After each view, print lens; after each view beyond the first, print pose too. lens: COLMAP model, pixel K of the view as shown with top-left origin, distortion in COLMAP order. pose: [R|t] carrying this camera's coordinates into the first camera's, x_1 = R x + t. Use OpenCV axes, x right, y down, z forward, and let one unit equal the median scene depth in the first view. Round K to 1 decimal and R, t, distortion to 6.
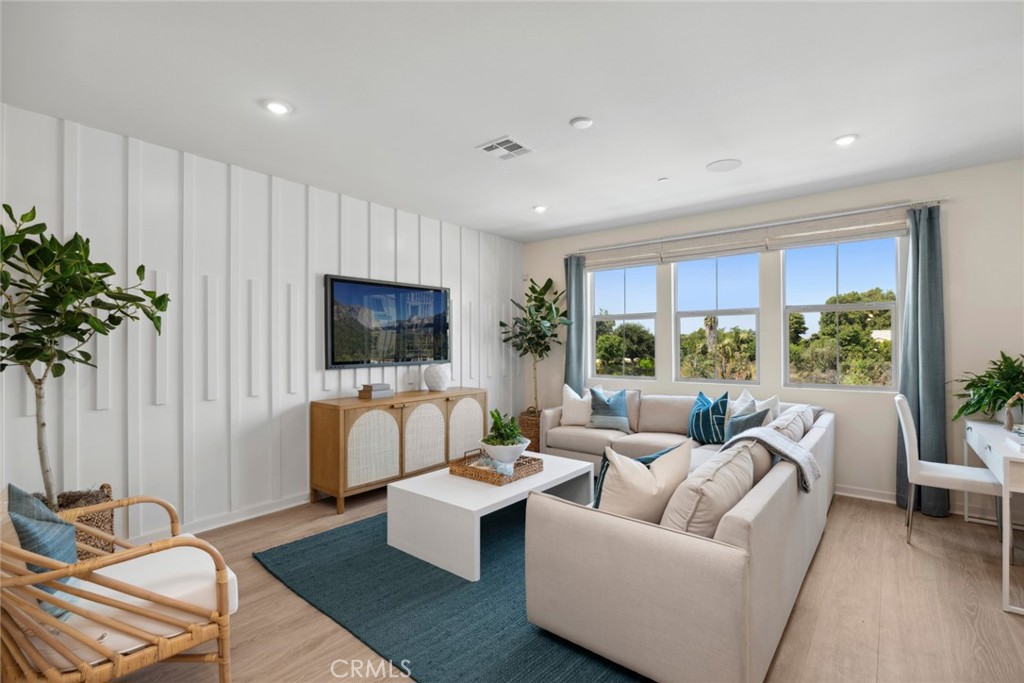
lens RADIAL K [[467.1, 0, 513.4], [0, 467.1, 347.6], [0, 0, 1]] dist [-0.000603, 0.000072]
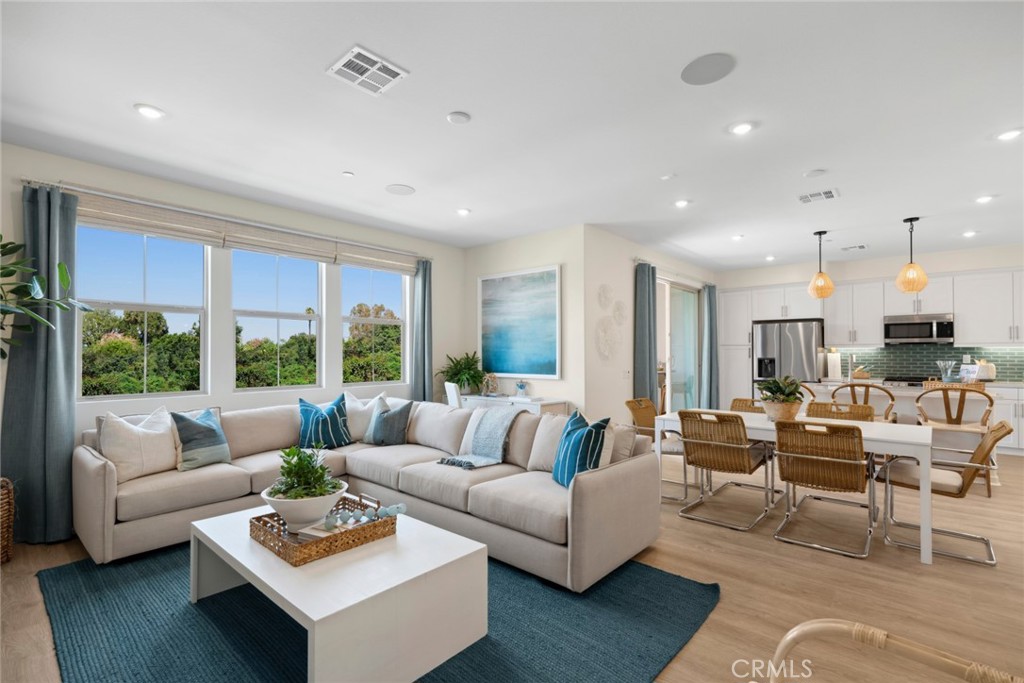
lens RADIAL K [[467.1, 0, 513.4], [0, 467.1, 347.6], [0, 0, 1]] dist [-0.000603, 0.000072]
pose [[0.028501, 0.016968, 0.999450, -0.612464], [0.003345, 0.999849, -0.017070, 0.011065], [-0.999588, 0.003830, 0.028440, 0.625040]]
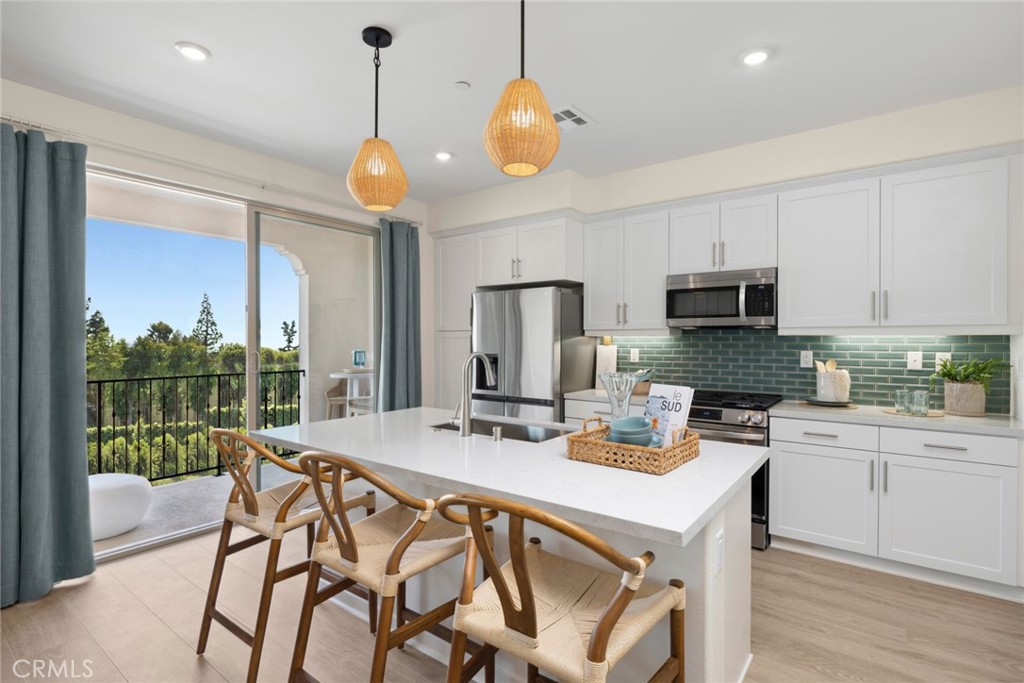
lens RADIAL K [[498.7, 0, 512.0], [0, 498.7, 341.5], [0, 0, 1]] dist [-0.000984, -0.000385]
pose [[-0.041113, 0.001200, 0.999154, 0.207023], [0.001426, 0.999998, -0.001142, -0.001875], [-0.999153, 0.001378, -0.041115, -0.359775]]
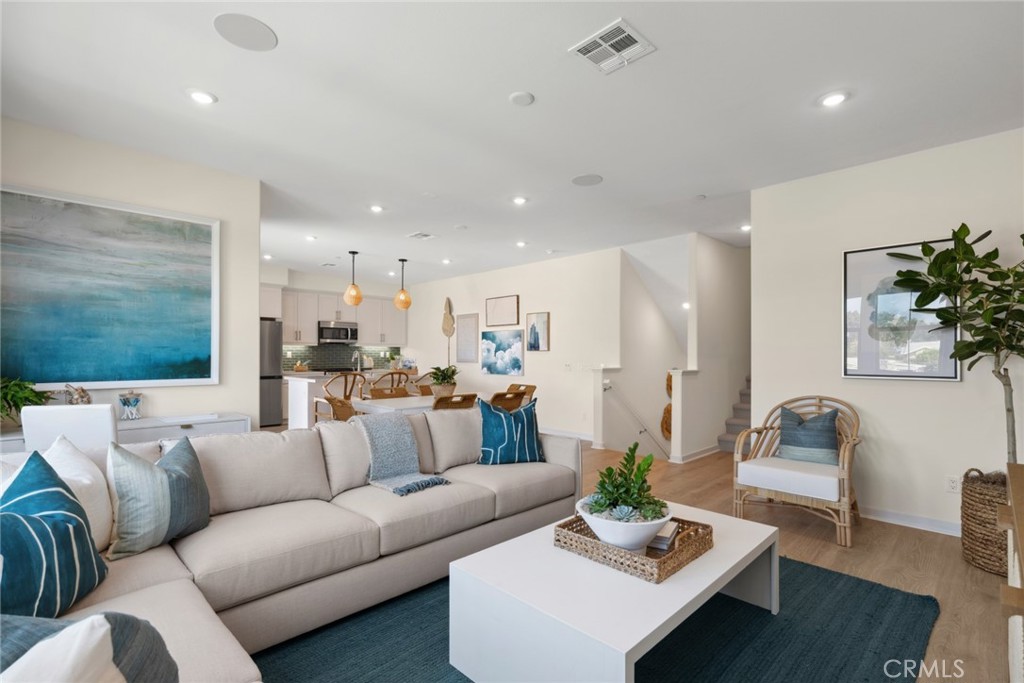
lens RADIAL K [[470.5, 0, 508.7], [0, 470.5, 351.4], [0, 0, 1]] dist [-0.000353, 0.000086]
pose [[-0.993955, 0.001112, 0.109783, 0.027761], [0.000930, 0.999998, -0.001710, 0.016702], [-0.109785, -0.001598, -0.993954, 1.394792]]
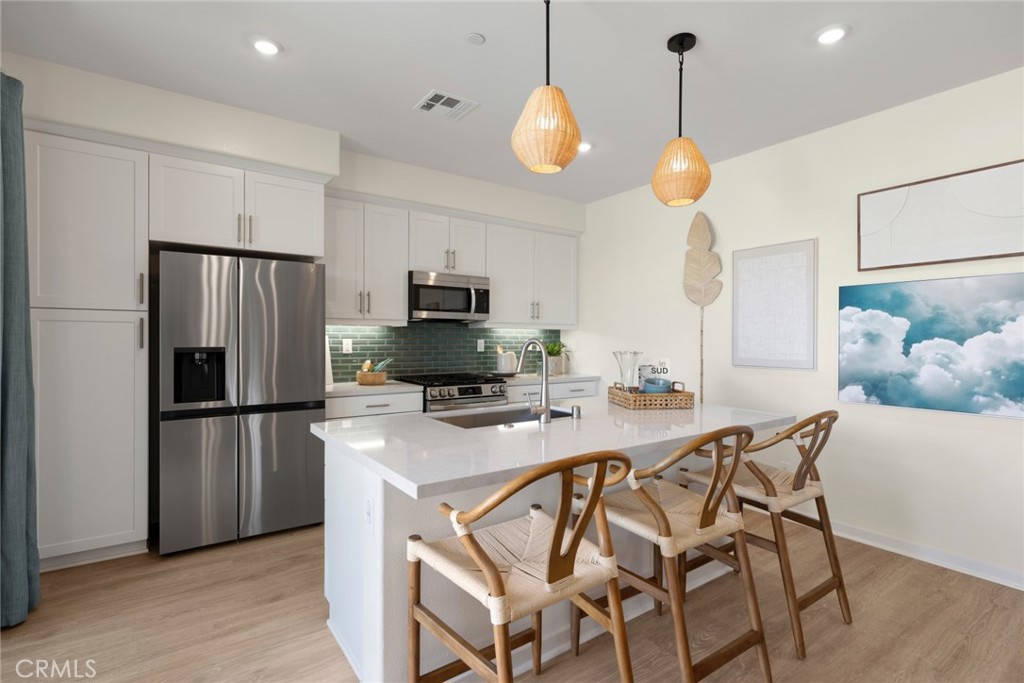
lens RADIAL K [[485.3, 0, 514.8], [0, 485.3, 336.0], [0, 0, 1]] dist [0.000115, -0.000010]
pose [[-0.966492, -0.000159, 0.256697, 0.684219], [-0.000781, 0.999997, -0.002319, 0.008466], [-0.256696, -0.002441, -0.966489, 0.221222]]
